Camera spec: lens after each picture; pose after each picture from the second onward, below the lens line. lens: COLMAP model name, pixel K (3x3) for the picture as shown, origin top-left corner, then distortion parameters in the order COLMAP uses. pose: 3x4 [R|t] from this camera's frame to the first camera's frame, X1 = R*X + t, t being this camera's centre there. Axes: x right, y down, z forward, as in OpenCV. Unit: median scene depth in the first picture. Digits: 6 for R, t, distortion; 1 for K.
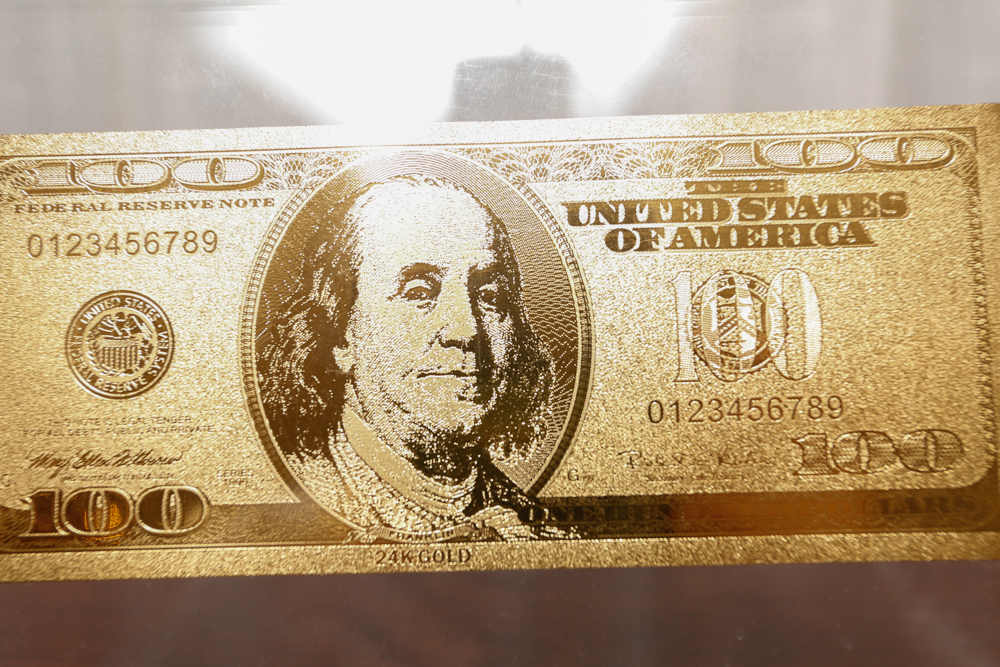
lens RADIAL K [[1047.7, 0, 498.4], [0, 1047.7, 328.0], [0, 0, 1]] dist [0.018621, 0.000000]
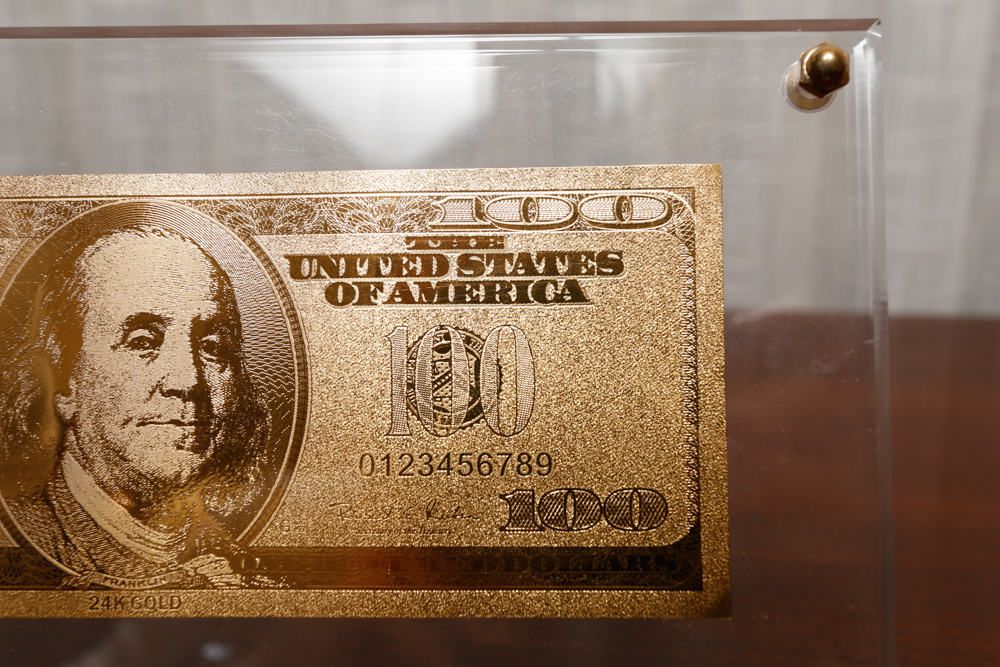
lens RADIAL K [[1047.7, 0, 492.9], [0, 1047.7, 339.9], [0, 0, 1]] dist [0.018621, 0.000000]
pose [[0.999366, 0.017601, -0.030943, 0.296573], [-0.017172, 0.999753, 0.014087, -0.056246], [0.031183, -0.013547, 0.999422, -0.006251]]
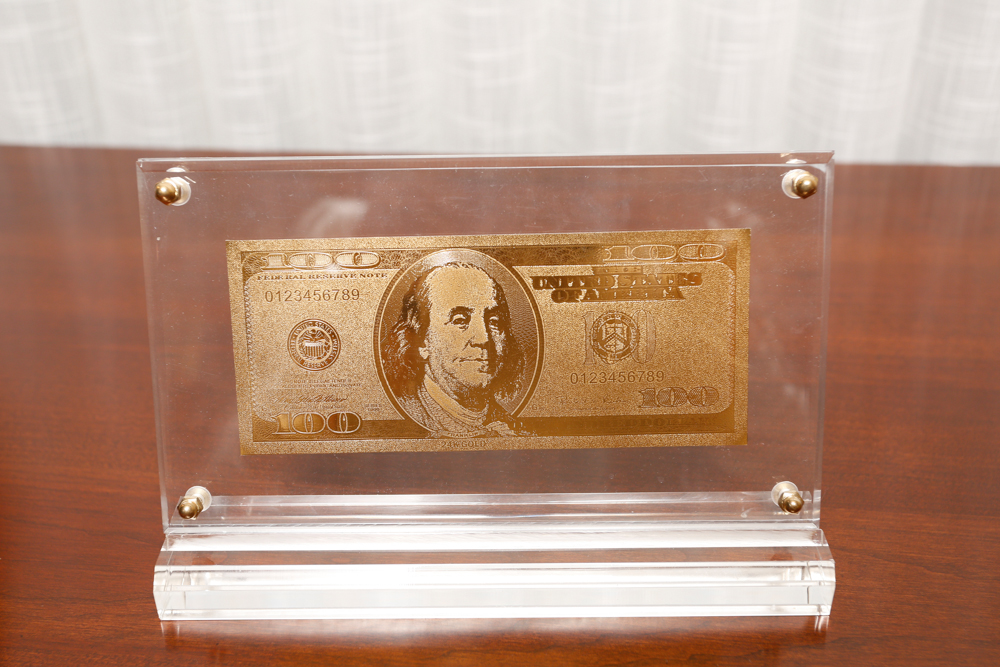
lens RADIAL K [[1047.7, 0, 491.9], [0, 1047.7, 325.7], [0, 0, 1]] dist [0.018621, 0.000000]
pose [[0.999981, -0.001260, 0.006047, -0.026102], [-0.000369, 0.965043, 0.262091, -0.560608], [-0.006166, -0.262088, 0.965024, -0.972076]]
